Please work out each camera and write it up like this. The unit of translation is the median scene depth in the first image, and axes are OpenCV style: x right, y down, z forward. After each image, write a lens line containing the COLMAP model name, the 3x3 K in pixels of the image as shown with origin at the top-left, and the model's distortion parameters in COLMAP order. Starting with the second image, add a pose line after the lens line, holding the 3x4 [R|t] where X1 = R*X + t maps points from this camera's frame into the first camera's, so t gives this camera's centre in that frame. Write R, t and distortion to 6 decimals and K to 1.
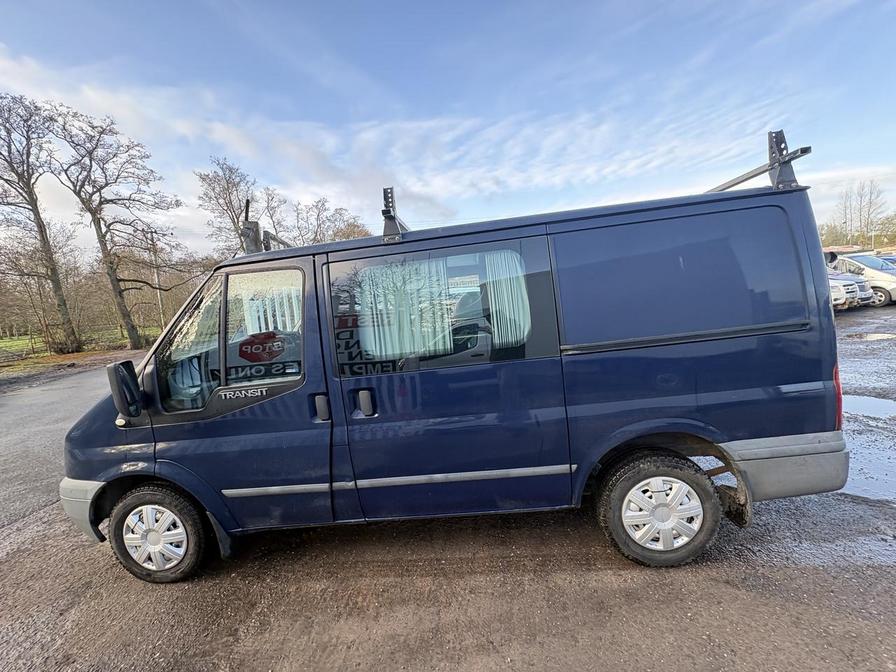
lens RADIAL K [[357.4, 0, 448.0], [0, 357.4, 336.0], [0, 0, 1]] dist [-0.002333, 0.000504]
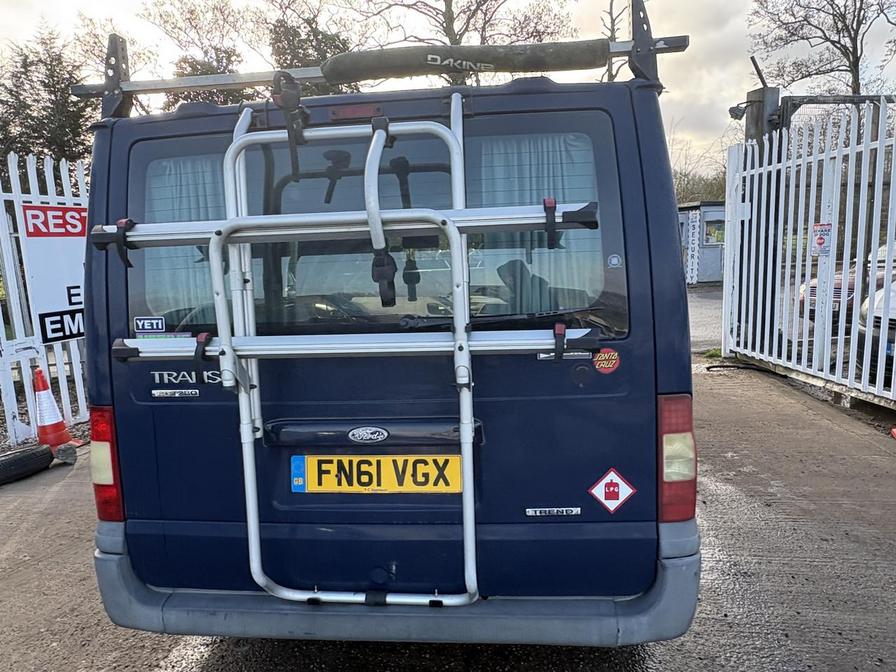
lens RADIAL K [[565.9, 0, 448.1], [0, 565.9, 337.9], [0, 0, 1]] dist [0.003074, -0.001832]
pose [[-0.014995, 0.234091, -0.972099, 0.184678], [-0.053726, 0.970615, 0.234562, -0.028583], [0.998443, 0.055745, -0.001978, 0.144219]]
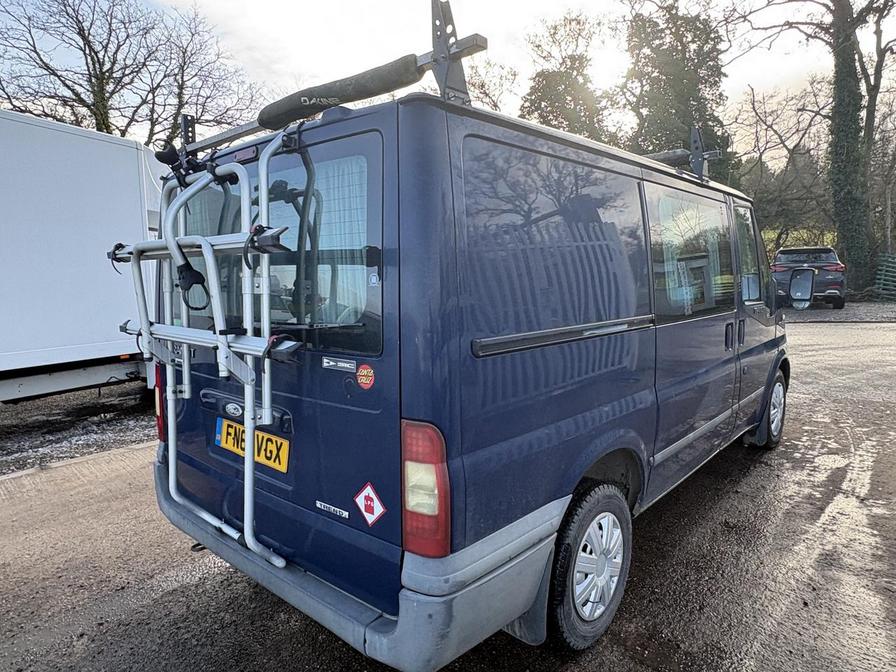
lens RADIAL K [[562.3, 0, 448.8], [0, 562.3, 338.1], [0, 0, 1]] dist [0.002479, 0.002188]
pose [[-0.601223, 0.211598, -0.770556, 0.161605], [0.007559, 0.965766, 0.259305, -0.034389], [0.799046, 0.150076, -0.582240, 0.223183]]
